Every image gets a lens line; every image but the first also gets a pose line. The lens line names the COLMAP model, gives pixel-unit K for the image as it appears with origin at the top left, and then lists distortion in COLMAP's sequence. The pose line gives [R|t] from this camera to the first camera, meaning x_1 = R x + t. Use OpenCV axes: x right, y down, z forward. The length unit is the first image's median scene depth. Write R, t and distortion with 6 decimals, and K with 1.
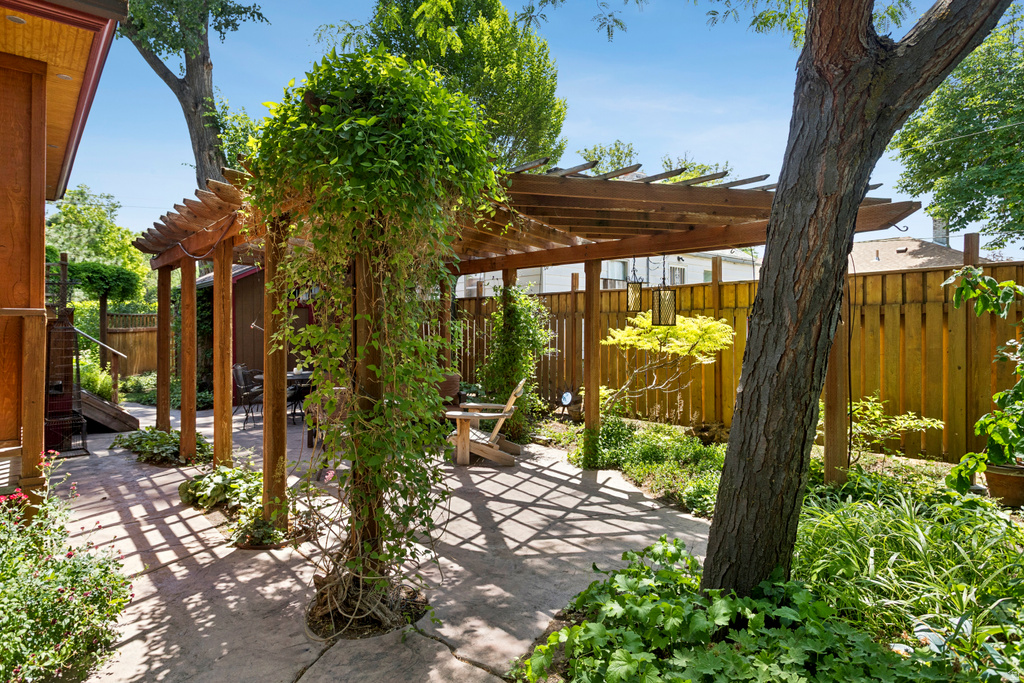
lens RADIAL K [[604.3, 0, 510.4], [0, 604.3, 326.8], [0, 0, 1]] dist [0.001697, 0.001310]
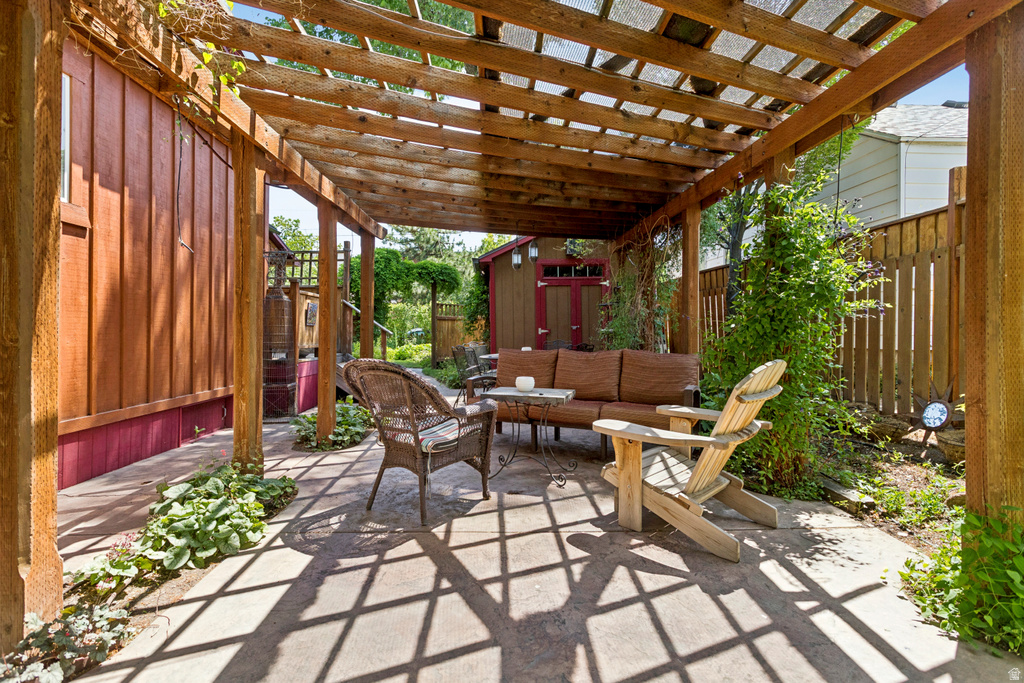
lens RADIAL K [[497.2, 0, 489.1], [0, 497.2, 329.2], [0, 0, 1]] dist [0.000186, -0.000159]
pose [[0.775109, -0.004237, -0.631813, 0.052380], [0.005777, 0.999983, 0.000381, 0.034881], [0.631801, -0.003945, 0.775121, 0.343591]]
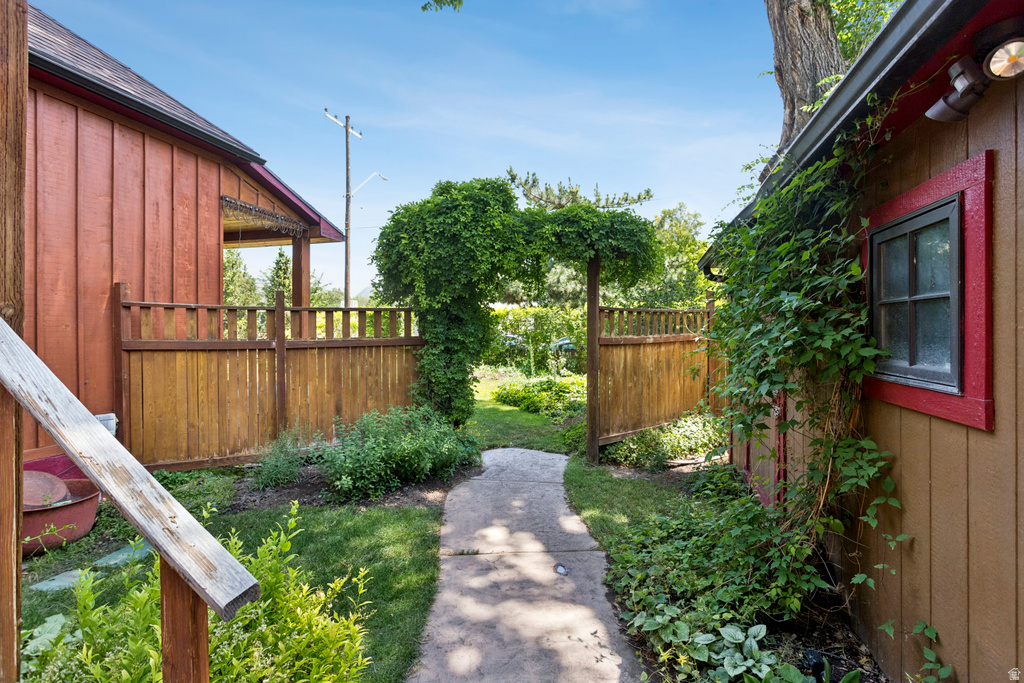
lens RADIAL K [[493.7, 0, 501.3], [0, 493.7, 338.3], [0, 0, 1]] dist [0.006724, 0.000472]
pose [[0.564857, 0.011945, -0.825102, -0.430392], [0.000853, 0.999886, 0.015059, -0.003207], [0.825188, -0.009210, 0.564783, 0.812692]]
